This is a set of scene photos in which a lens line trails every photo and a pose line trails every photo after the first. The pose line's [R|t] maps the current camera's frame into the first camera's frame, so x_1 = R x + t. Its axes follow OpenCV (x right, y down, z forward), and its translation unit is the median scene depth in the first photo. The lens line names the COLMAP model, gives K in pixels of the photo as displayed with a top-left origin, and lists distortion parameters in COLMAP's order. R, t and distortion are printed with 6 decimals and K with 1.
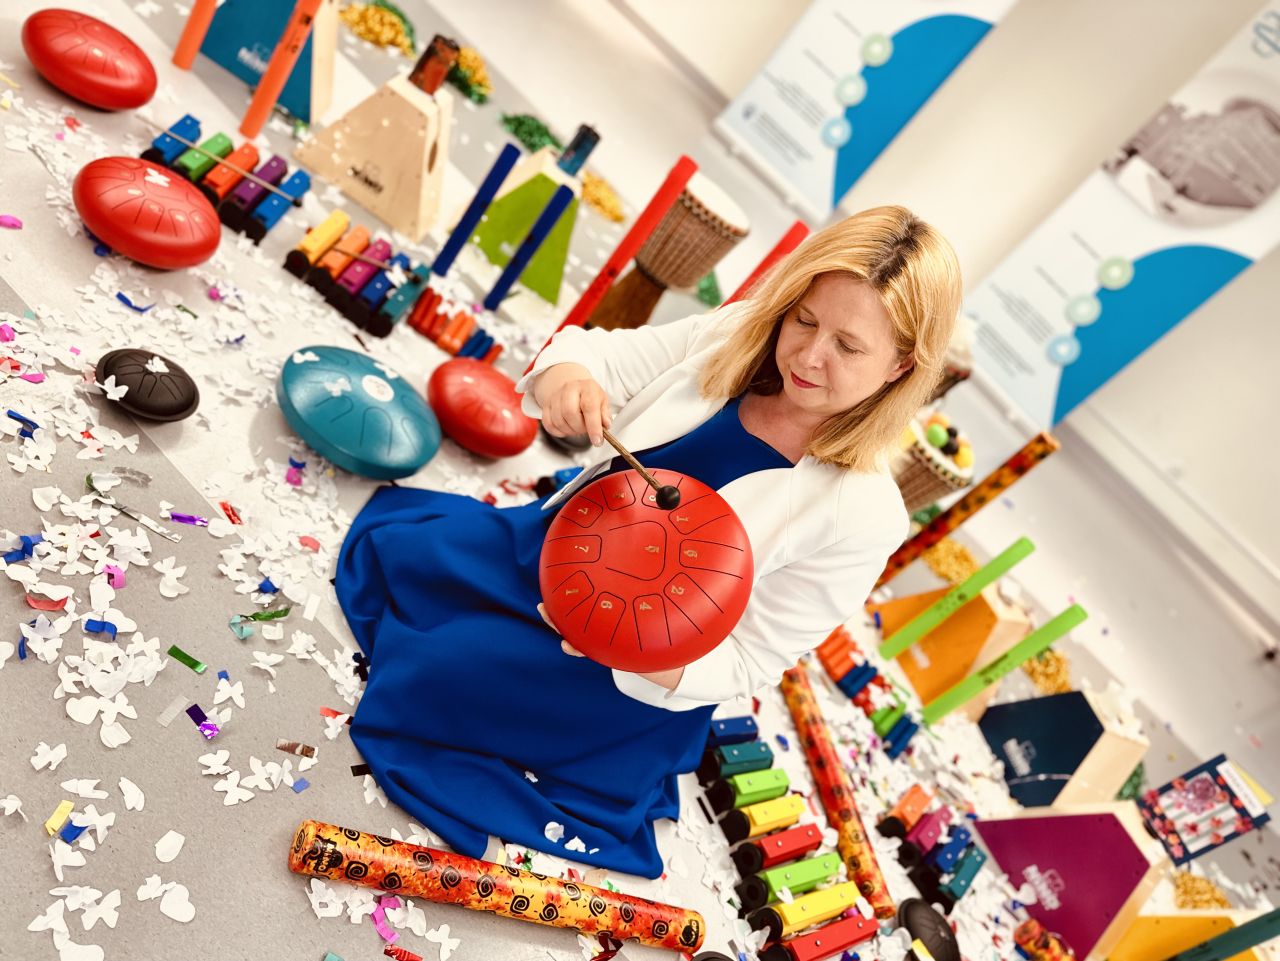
lens RADIAL K [[881.0, 0, 607.2], [0, 881.0, 483.6], [0, 0, 1]] dist [0.044368, -0.045342]
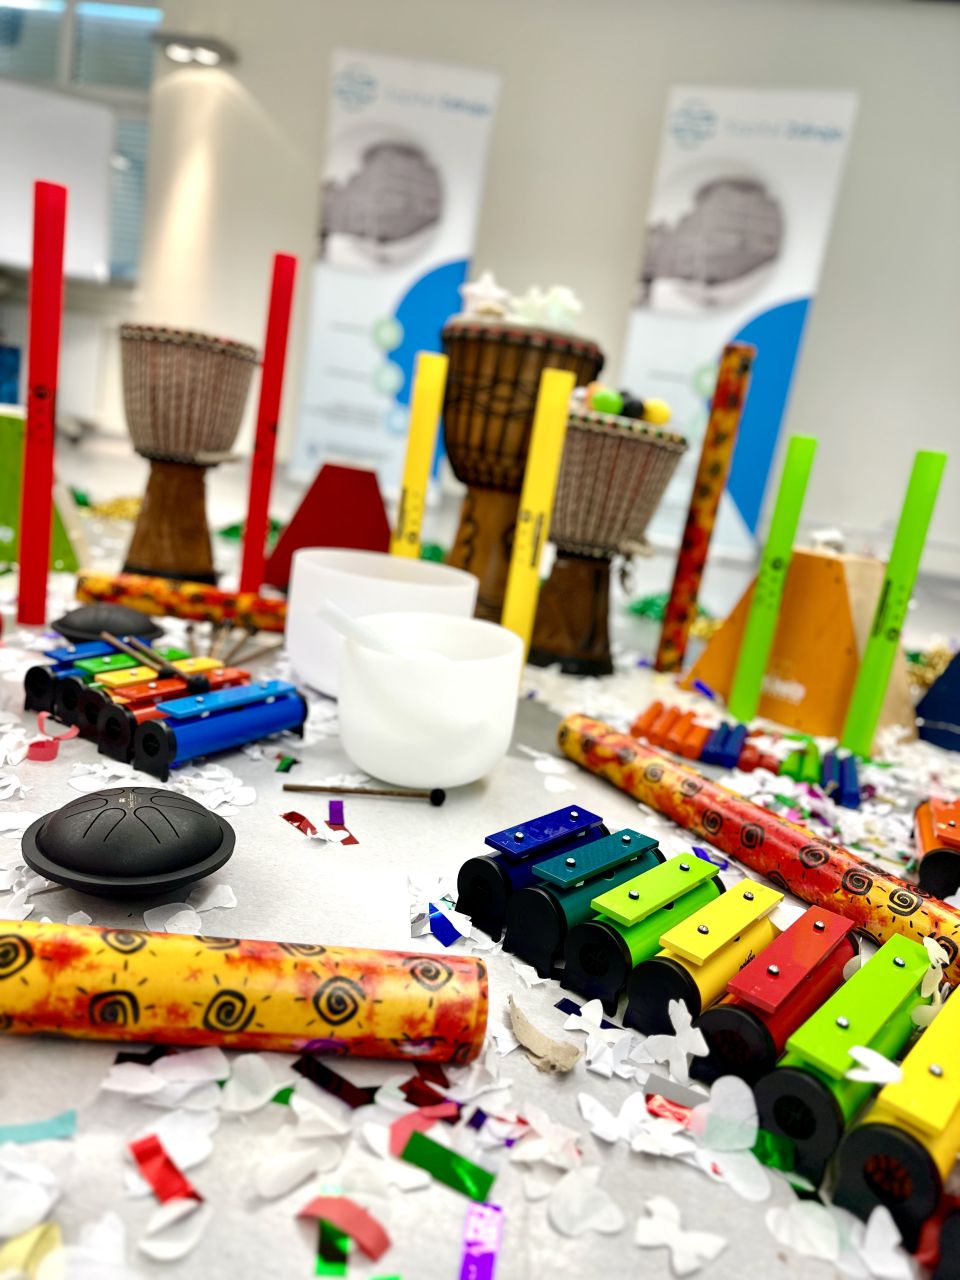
lens RADIAL K [[881.0, 0, 480.0], [0, 881.0, 640.0], [0, 0, 1]] dist [0.044368, -0.045342]
pose [[0.847313, -0.488785, 0.207727, 0.061586], [0.529371, 0.808765, -0.256254, 0.265011], [-0.042749, 0.327092, 0.944025, 0.488338]]
